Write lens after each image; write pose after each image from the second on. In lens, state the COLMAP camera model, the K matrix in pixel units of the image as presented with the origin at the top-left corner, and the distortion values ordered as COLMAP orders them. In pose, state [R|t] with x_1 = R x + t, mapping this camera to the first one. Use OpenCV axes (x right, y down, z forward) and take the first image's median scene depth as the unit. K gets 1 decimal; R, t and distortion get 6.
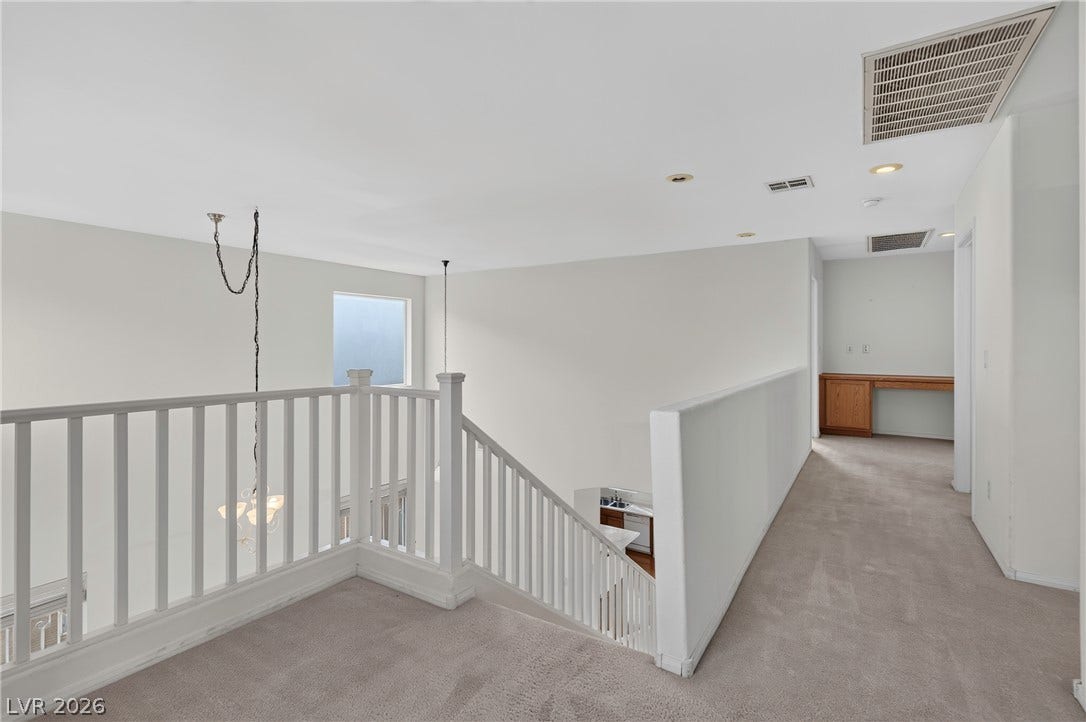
lens RADIAL K [[496.2, 0, 543.2], [0, 496.2, 352.7], [0, 0, 1]] dist [-0.000044, -0.000150]
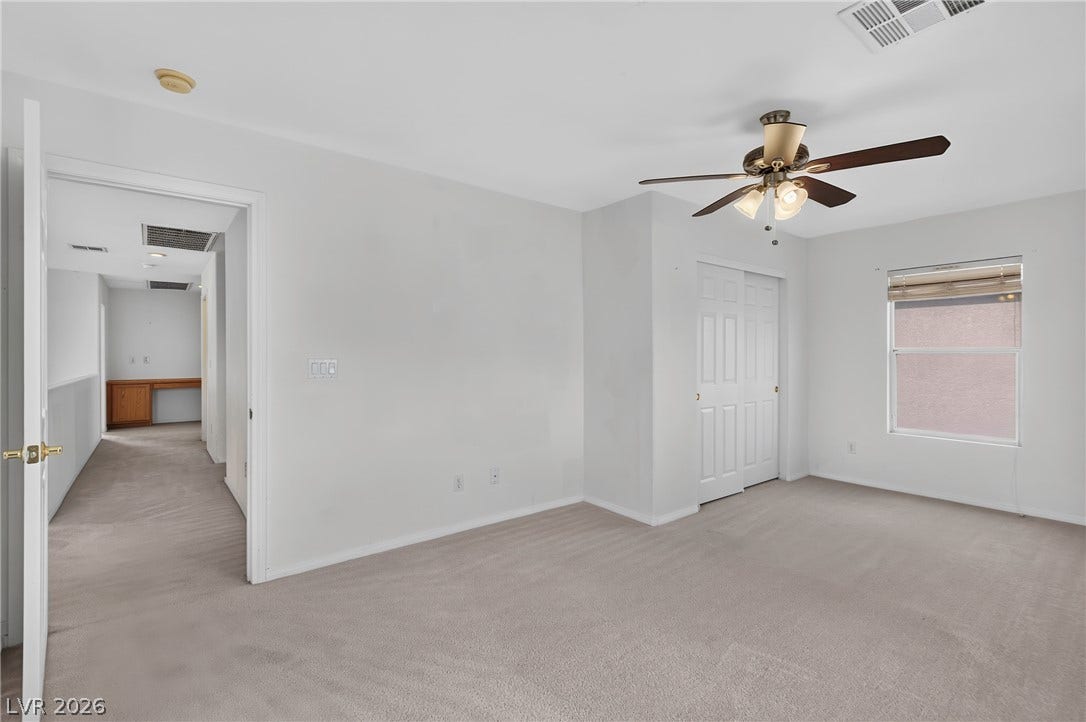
lens RADIAL K [[496.2, 0, 543.2], [0, 496.2, 352.7], [0, 0, 1]] dist [-0.000044, -0.000150]
pose [[0.319059, 0.005219, 0.947720, -0.300870], [0.016753, 0.999798, -0.011146, 0.005335], [-0.947587, 0.019434, 0.318907, -0.479266]]
